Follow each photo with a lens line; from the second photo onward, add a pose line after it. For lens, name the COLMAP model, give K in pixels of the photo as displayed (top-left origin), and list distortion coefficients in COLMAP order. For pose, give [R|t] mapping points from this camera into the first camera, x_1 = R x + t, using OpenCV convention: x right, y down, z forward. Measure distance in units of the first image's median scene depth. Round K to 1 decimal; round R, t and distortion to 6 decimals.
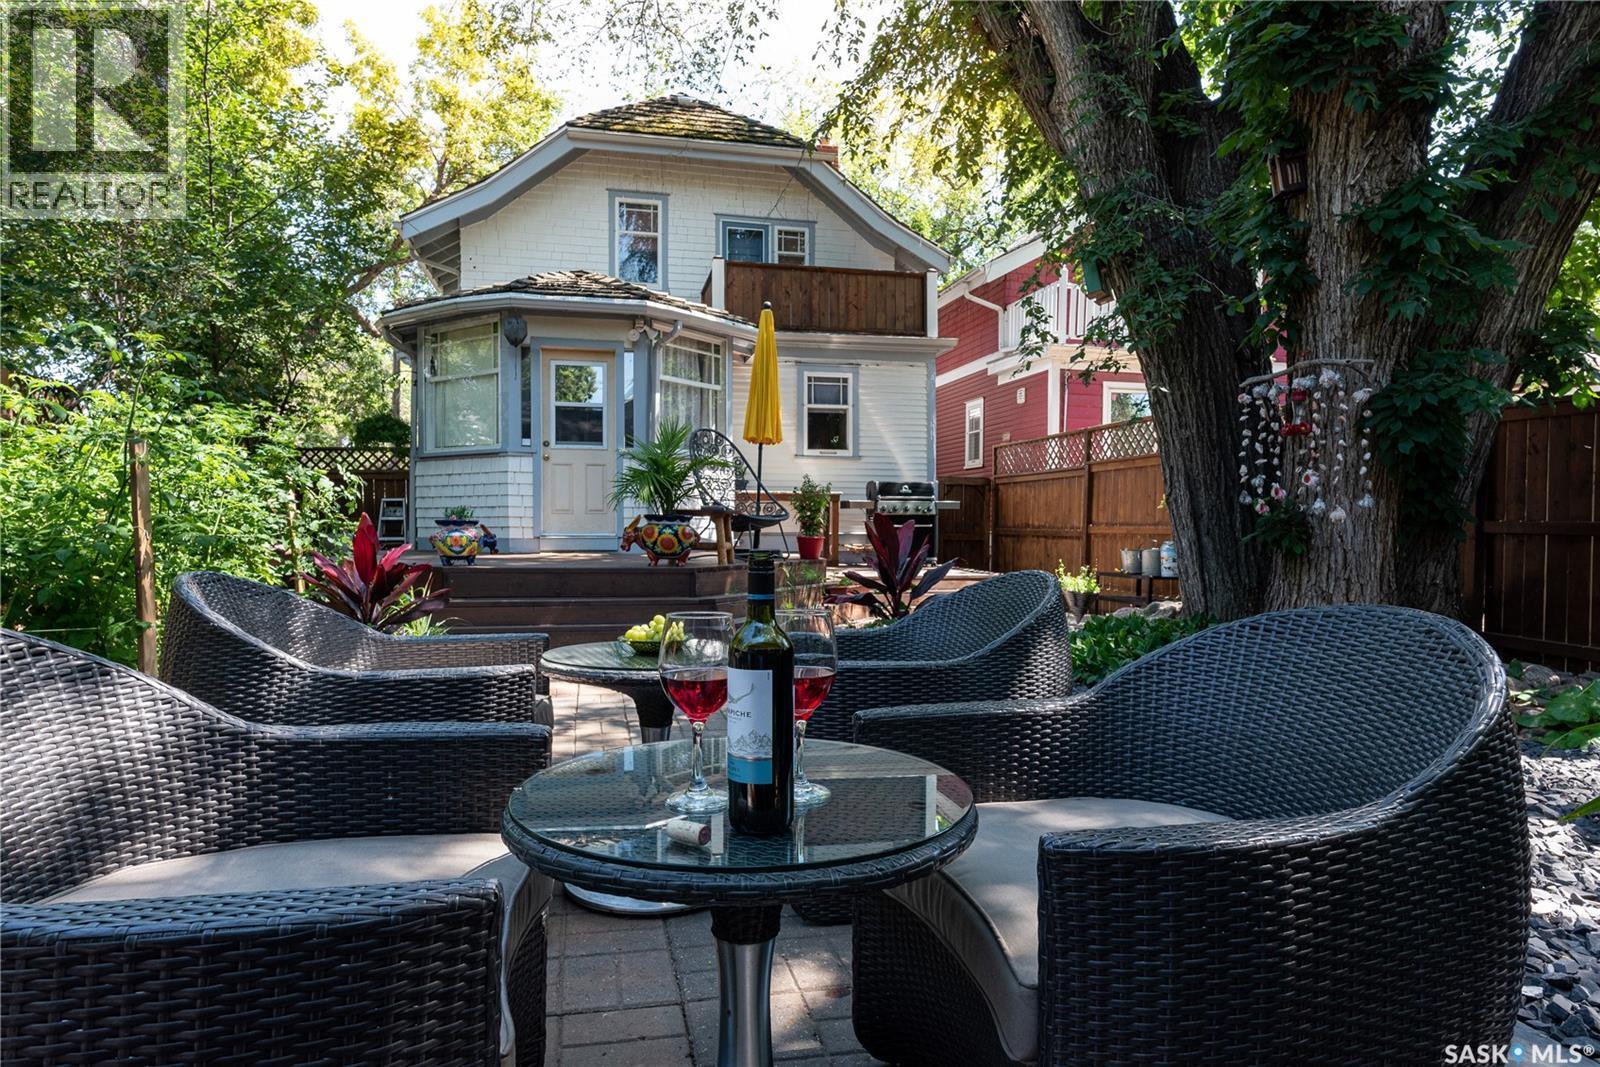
lens RADIAL K [[930.4, 0, 798.5], [0, 930.4, 551.7], [0, 0, 1]] dist [-0.001928, 0.002535]
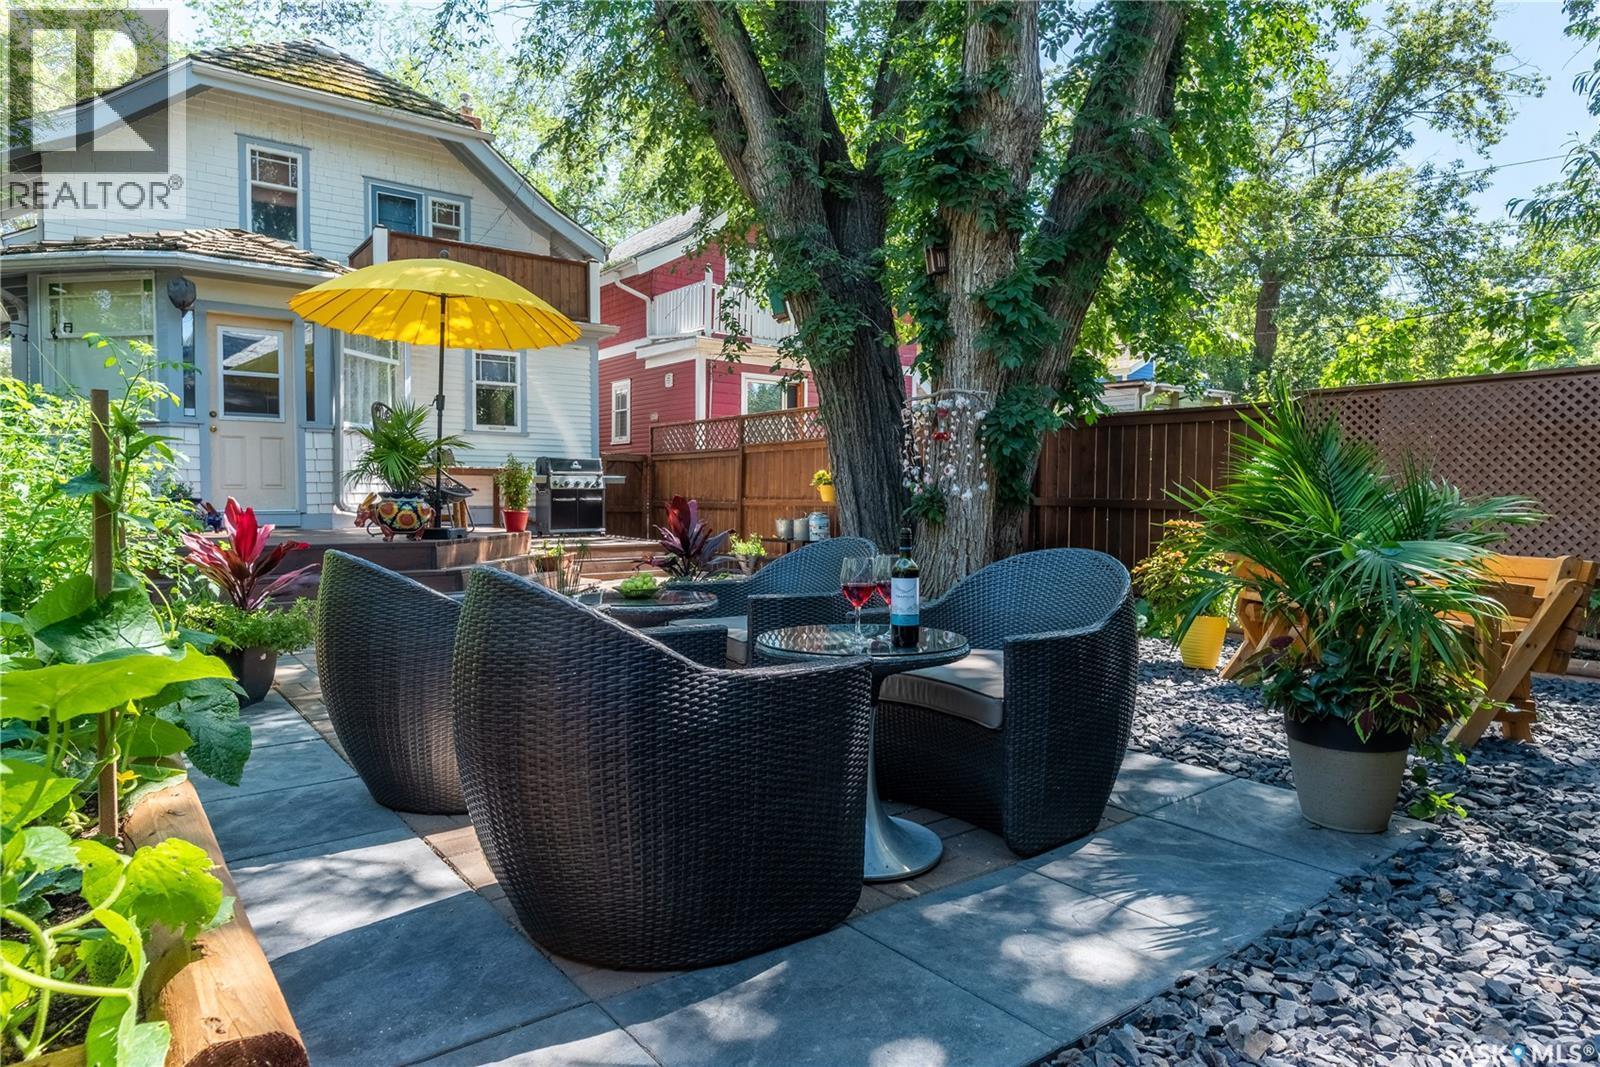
lens RADIAL K [[930.4, 0, 798.5], [0, 930.4, 551.7], [0, 0, 1]] dist [-0.001928, 0.002535]
pose [[0.908445, -0.026897, 0.417137, -0.129097], [0.013045, 0.999266, 0.036023, -0.003245], [-0.417800, -0.027284, 0.908129, -0.106489]]
